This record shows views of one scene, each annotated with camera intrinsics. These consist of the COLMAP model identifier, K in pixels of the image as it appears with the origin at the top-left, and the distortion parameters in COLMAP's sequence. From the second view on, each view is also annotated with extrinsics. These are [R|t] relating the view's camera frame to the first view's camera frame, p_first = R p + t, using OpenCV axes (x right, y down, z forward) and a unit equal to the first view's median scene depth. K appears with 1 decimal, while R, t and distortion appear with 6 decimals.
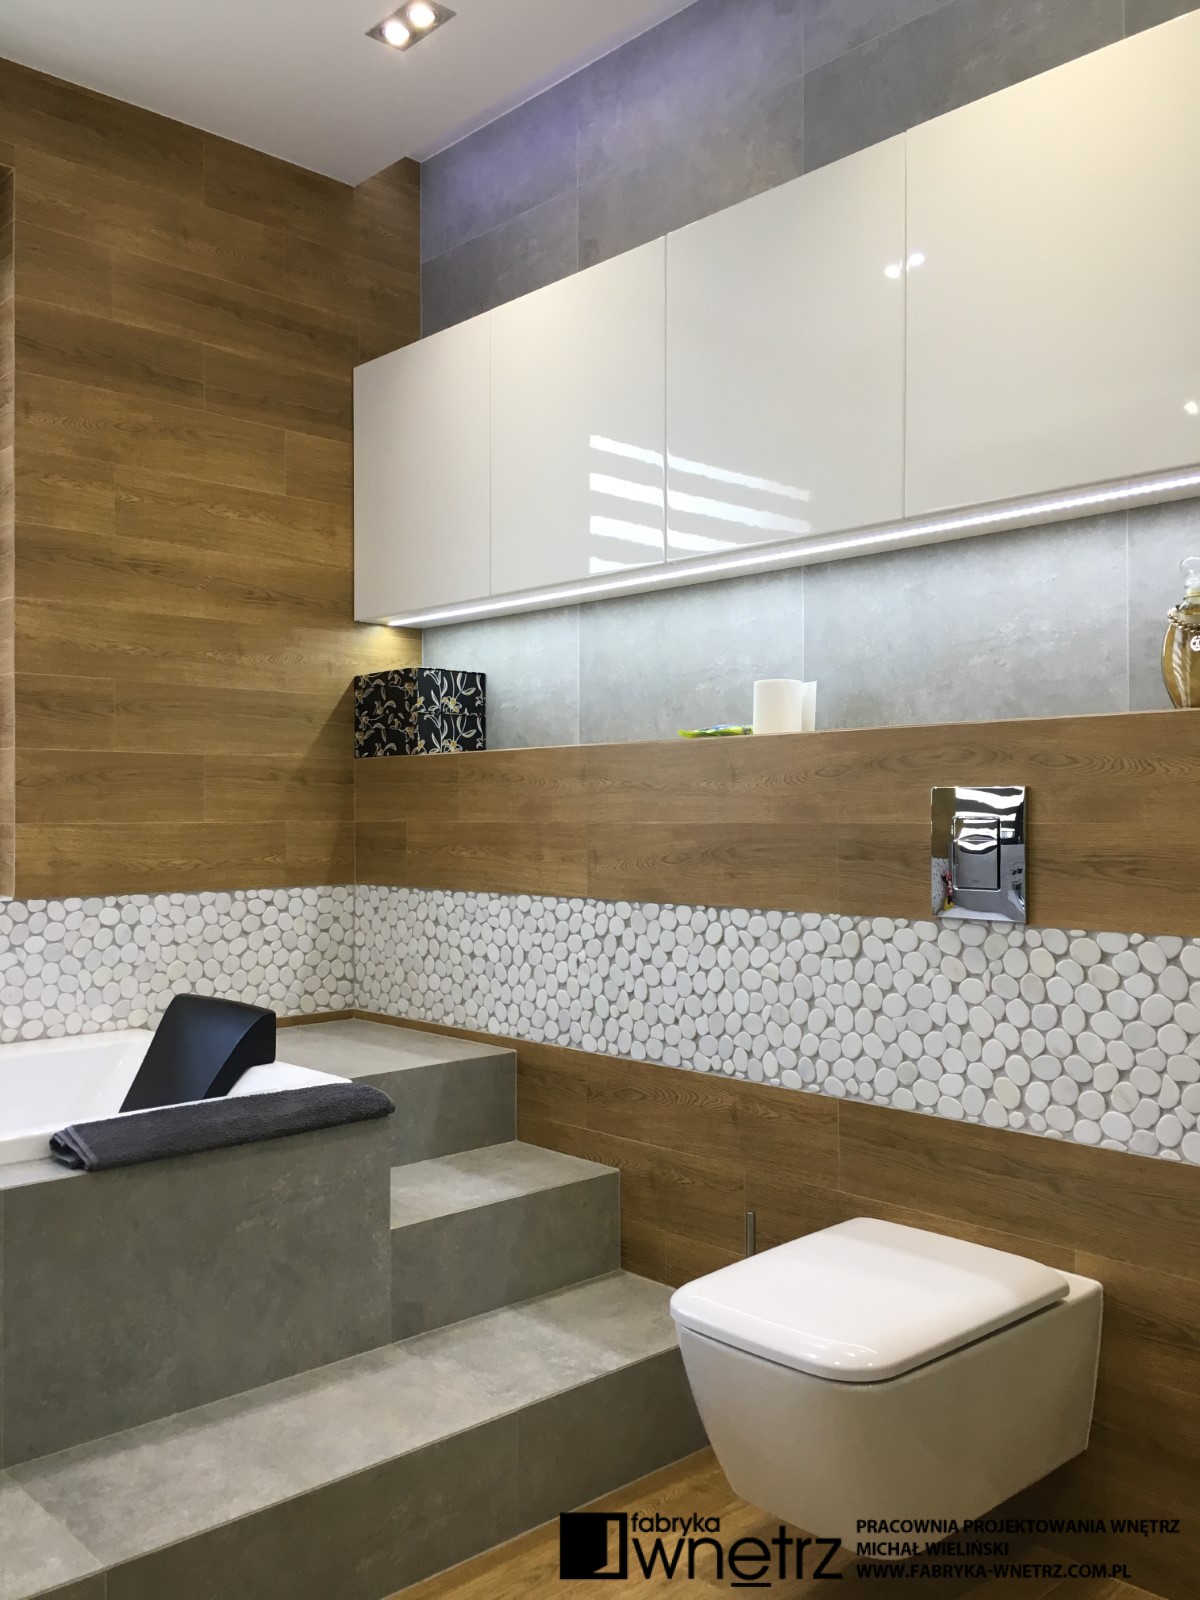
lens RADIAL K [[1372.3, 0, 602.5], [0, 1372.3, 801.3], [0, 0, 1]] dist [0.086925, -0.119465]
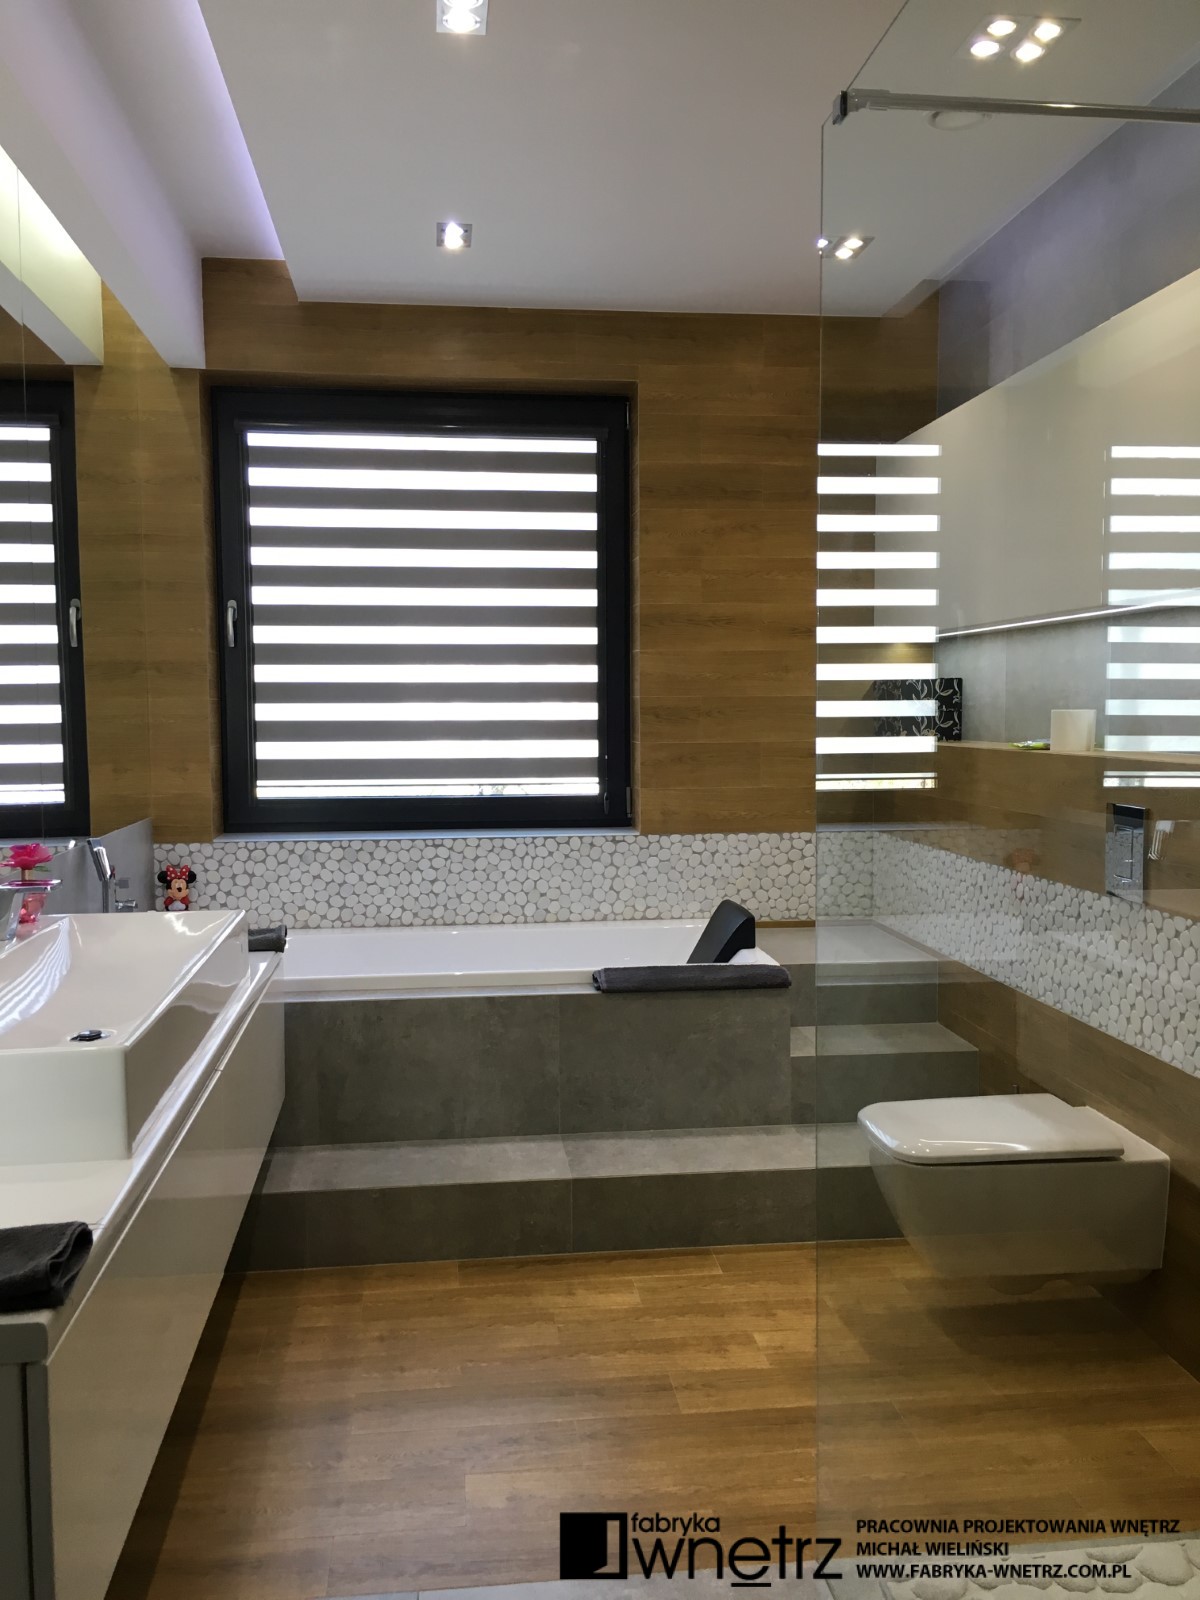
lens RADIAL K [[1372.3, 0, 590.6], [0, 1372.3, 810.7], [0, 0, 1]] dist [0.086925, -0.119465]
pose [[0.798721, 0.043075, -0.600158, 0.634637], [0.010890, 0.996236, 0.085995, -0.123018], [0.601603, -0.075222, 0.795245, -0.416650]]
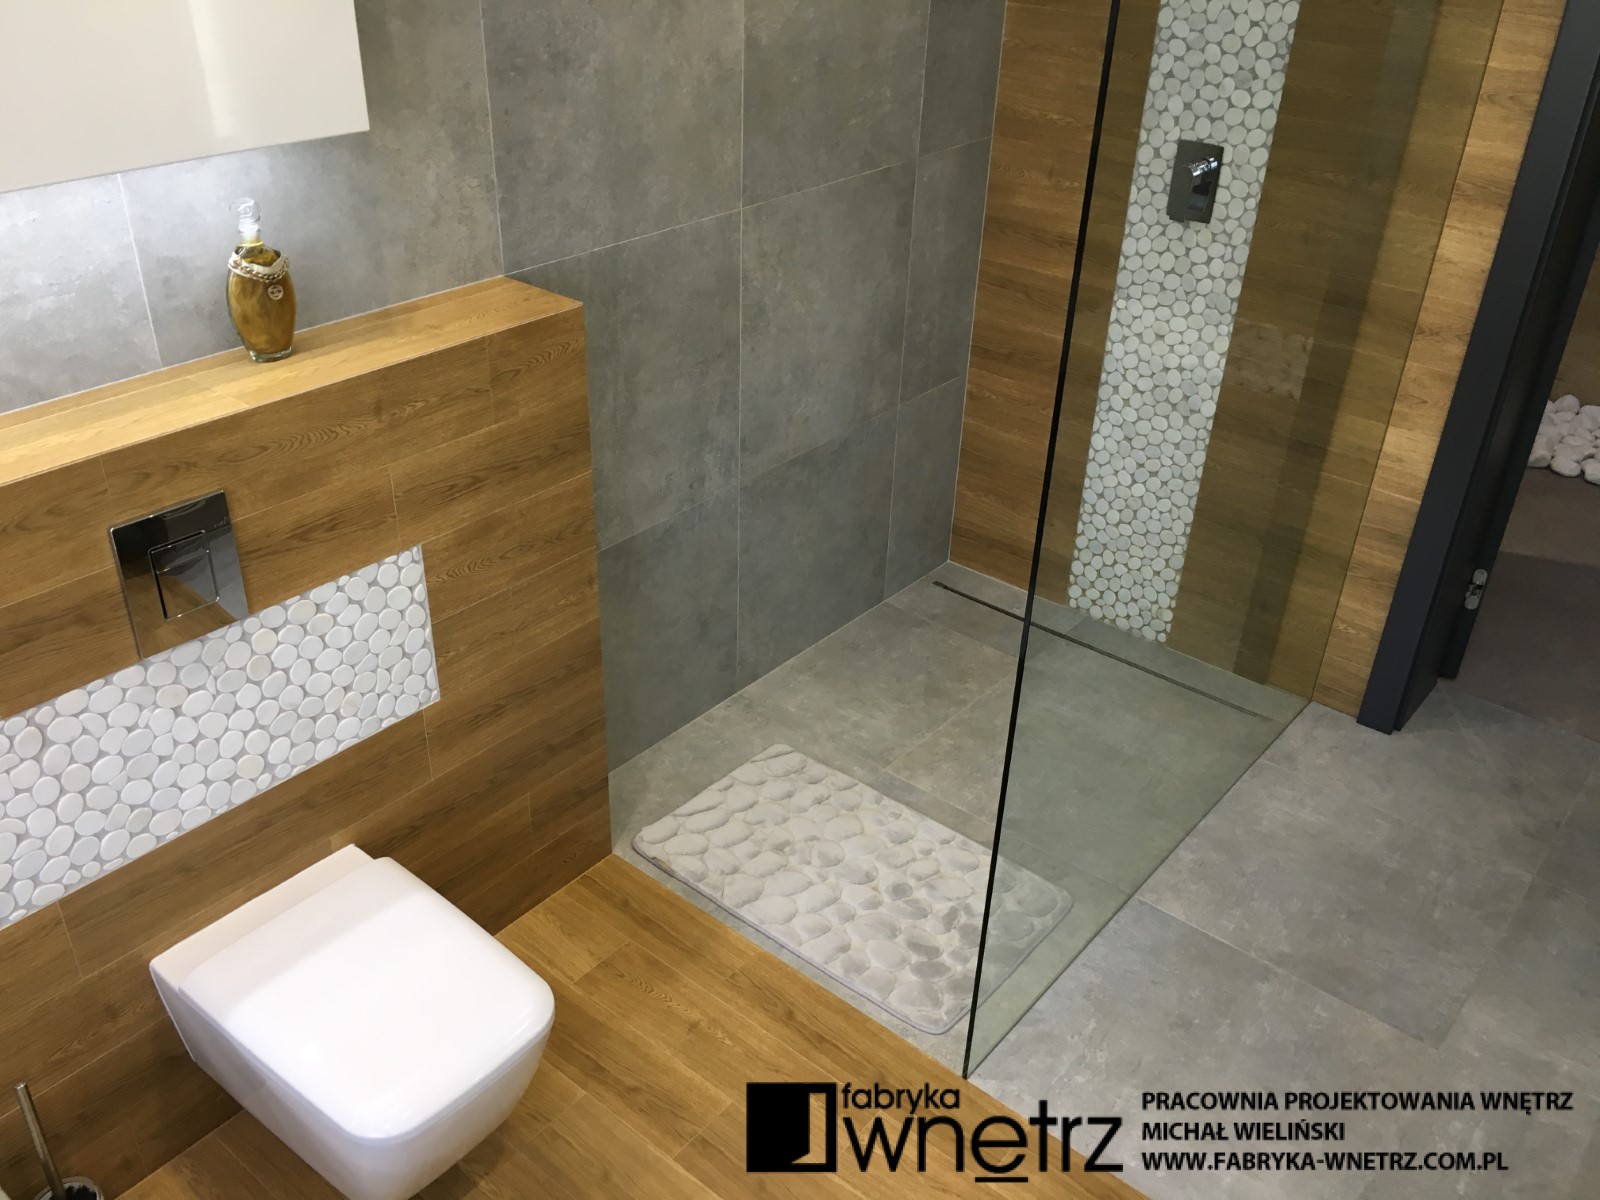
lens RADIAL K [[1372.3, 0, 792.4], [0, 1372.3, 609.5], [0, 0, 1]] dist [0.086925, -0.119465]
pose [[-0.119868, -0.516090, 0.848105, -0.517039], [-0.041006, 0.856109, 0.515165, -0.396264], [-0.991943, 0.026975, -0.123783, 0.668215]]
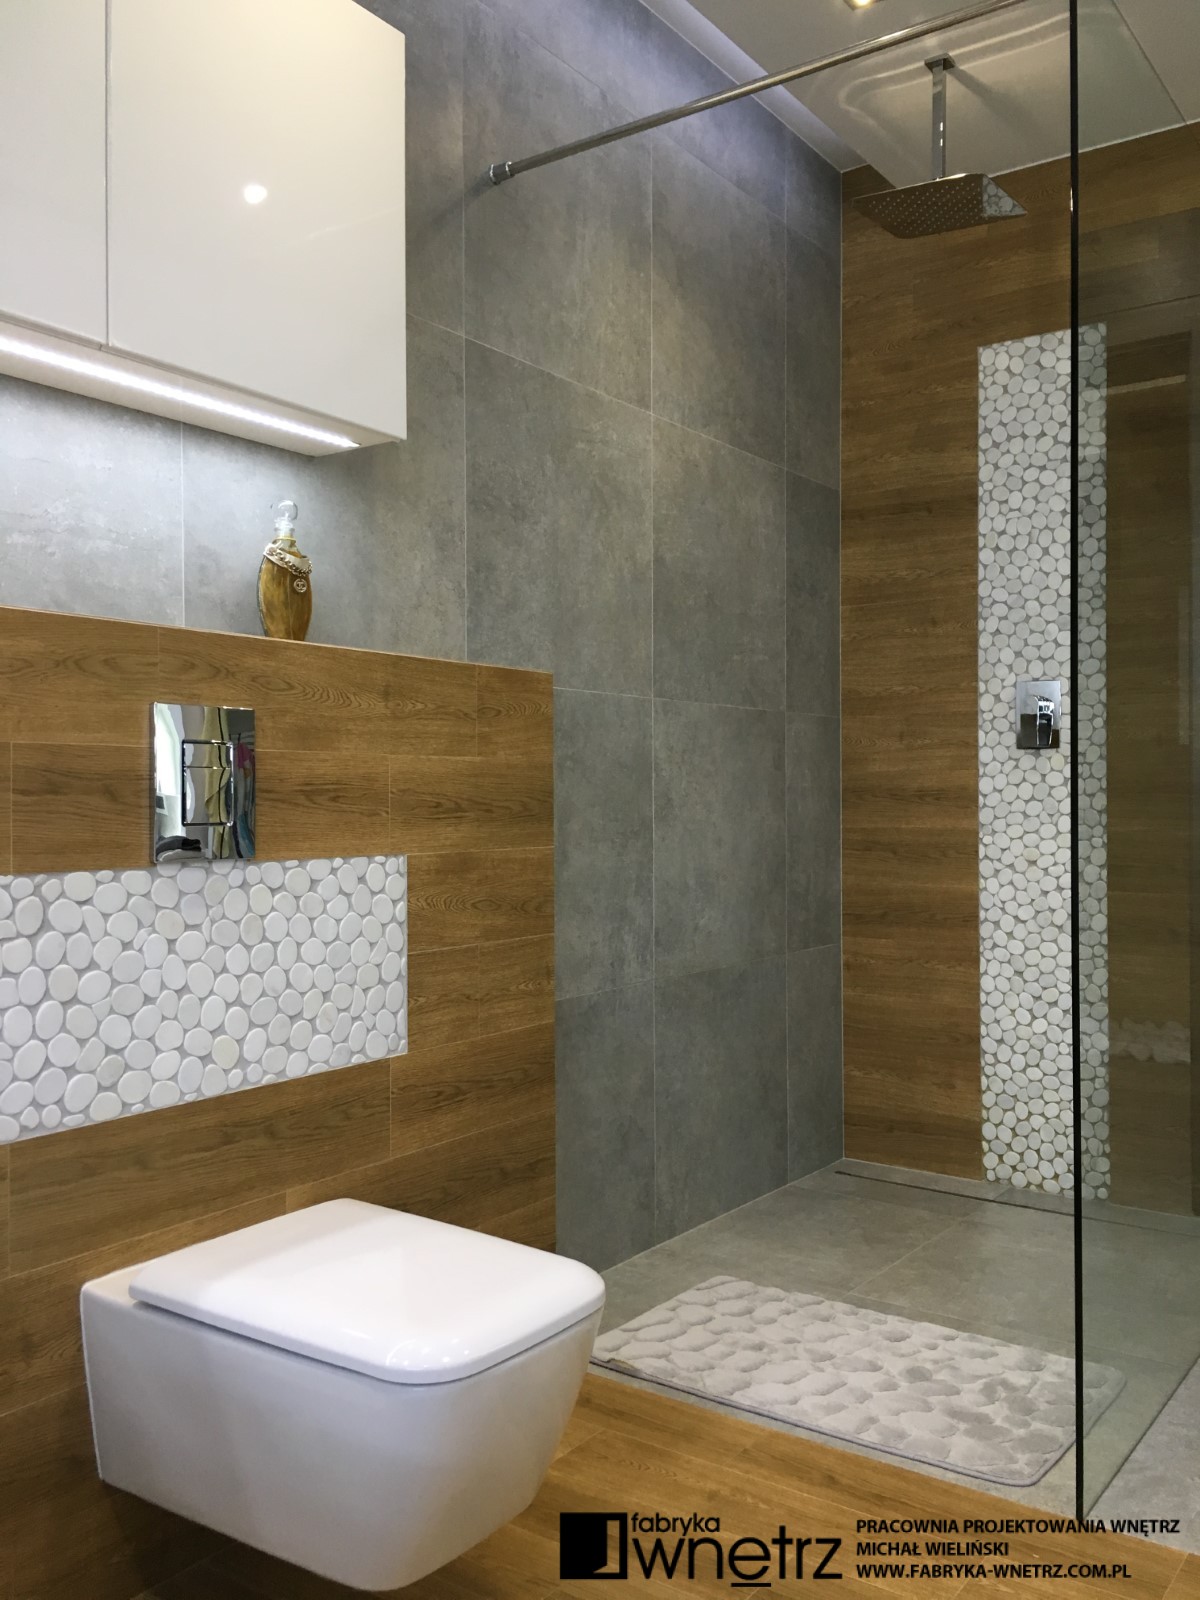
lens RADIAL K [[1372.3, 0, 605.3], [0, 1372.3, 799.2], [0, 0, 1]] dist [0.086925, -0.119465]
pose [[-0.196304, 0.002958, 0.980539, -0.576041], [-0.004709, 0.999981, -0.003959, 0.046436], [-0.980532, -0.005395, -0.196286, 0.859848]]
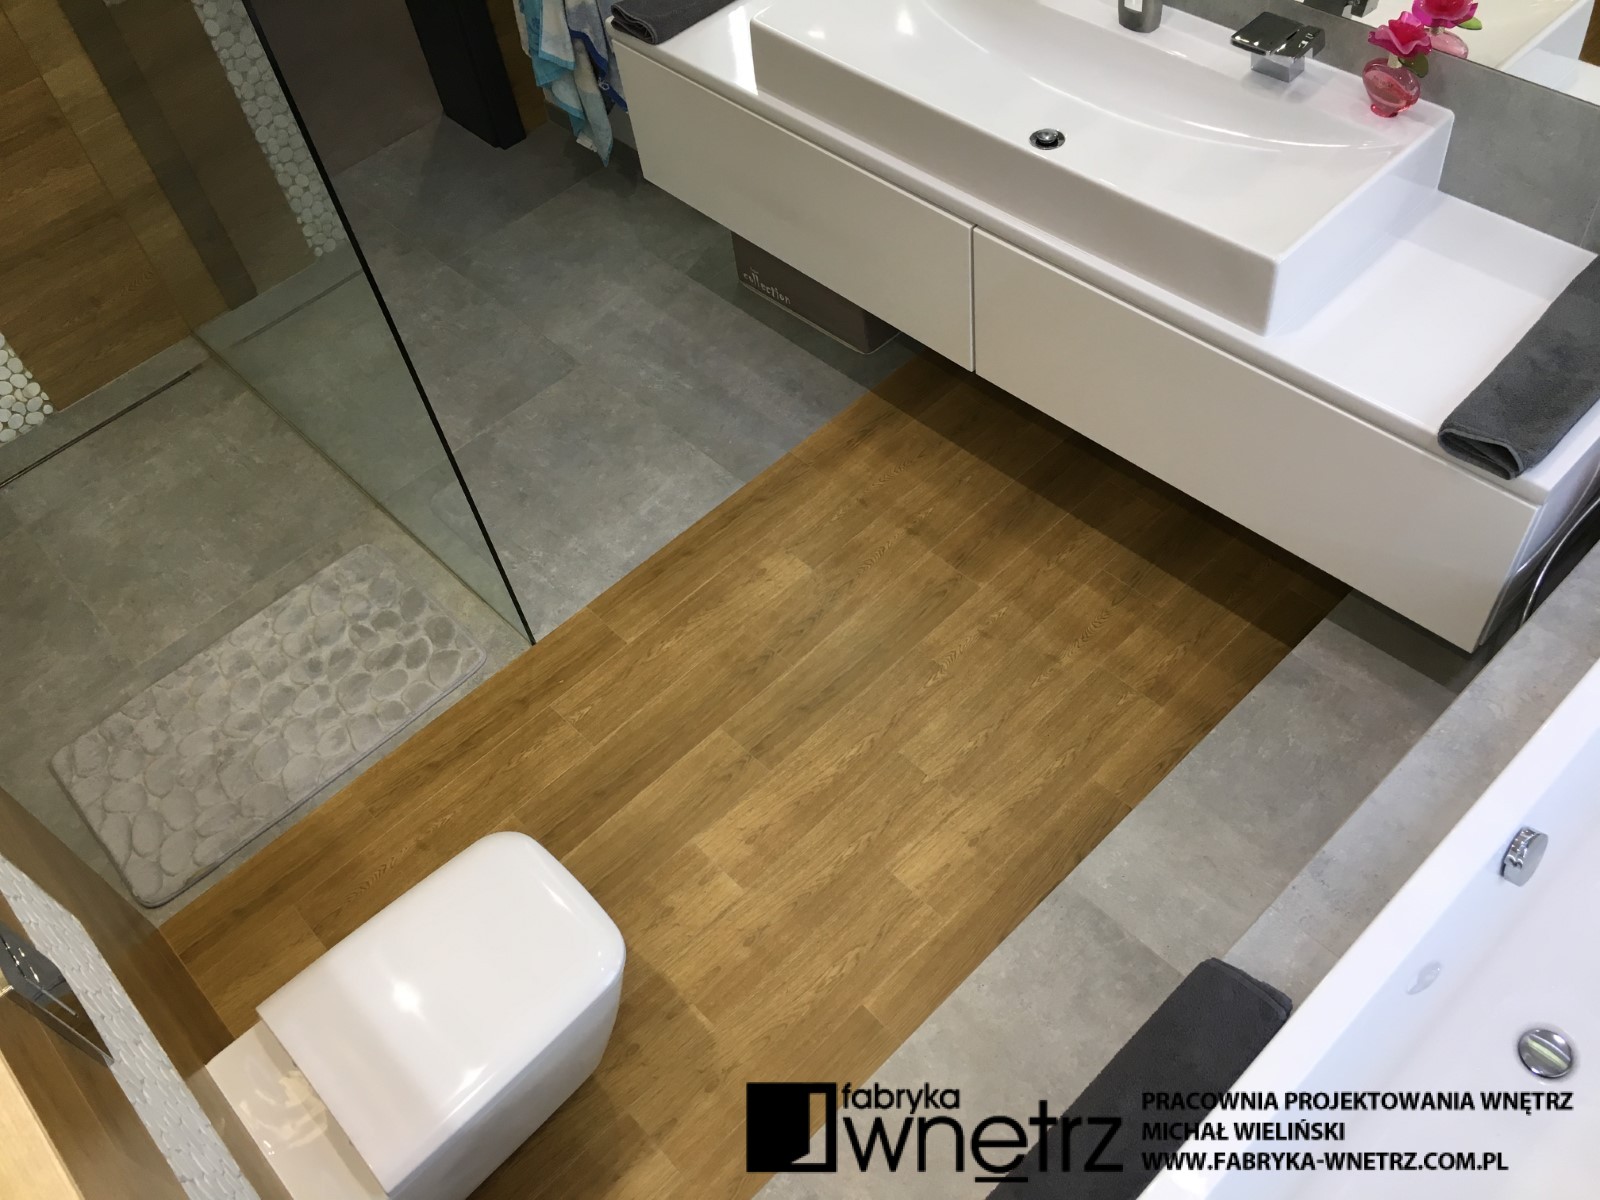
lens RADIAL K [[1372.3, 0, 799.2], [0, 1372.3, 605.1], [0, 0, 1]] dist [0.086925, -0.119465]
pose [[-0.993552, 0.068827, 0.090100, -0.169760], [0.113346, 0.622508, 0.774362, -0.537020], [-0.002791, 0.779581, -0.626295, 1.204659]]
